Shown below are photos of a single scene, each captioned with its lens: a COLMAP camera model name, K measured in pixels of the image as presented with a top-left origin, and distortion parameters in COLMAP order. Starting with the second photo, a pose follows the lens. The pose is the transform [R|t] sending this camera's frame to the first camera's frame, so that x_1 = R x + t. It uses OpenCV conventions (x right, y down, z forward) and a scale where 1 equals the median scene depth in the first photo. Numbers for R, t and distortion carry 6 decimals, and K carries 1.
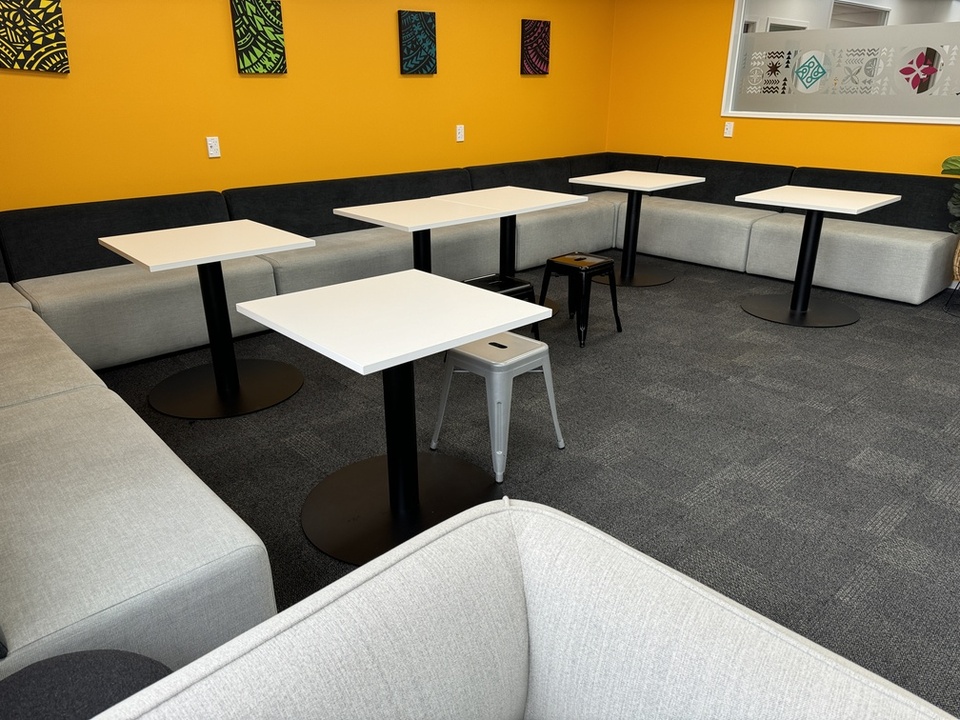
lens RADIAL K [[683.9, 0, 480.0], [0, 683.9, 360.0], [0, 0, 1]] dist [0.020616, -0.025671]
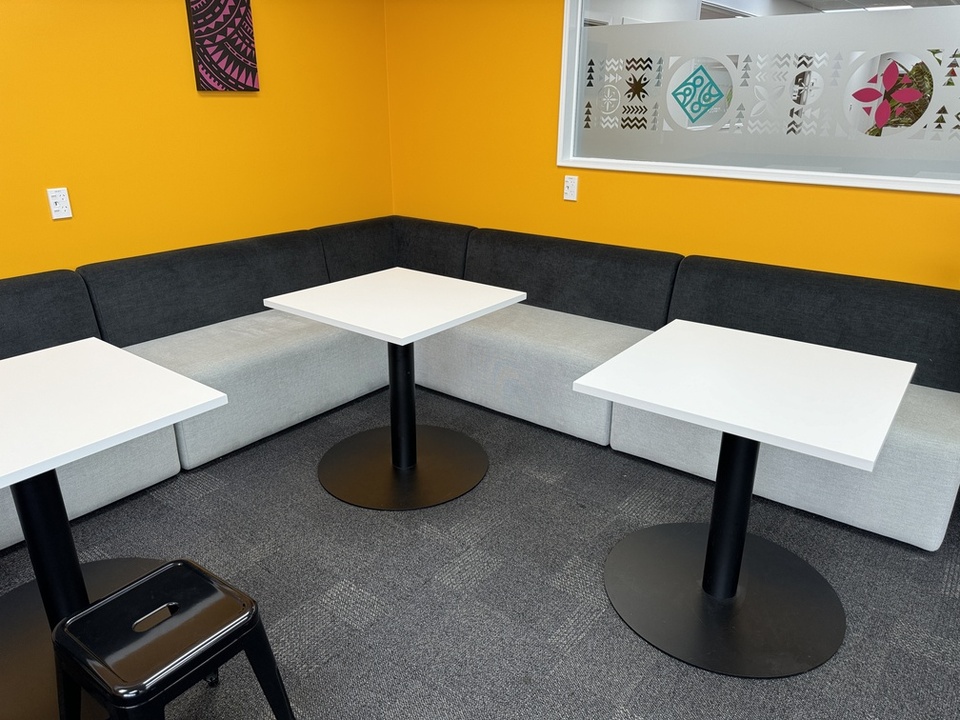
lens RADIAL K [[683.9, 0, 480.0], [0, 683.9, 360.0], [0, 0, 1]] dist [0.020616, -0.025671]
pose [[0.984814, -0.052467, 0.165496, 0.204779], [0.055337, 0.998386, -0.012771, -0.210539], [-0.164559, 0.021735, 0.986128, 0.492818]]
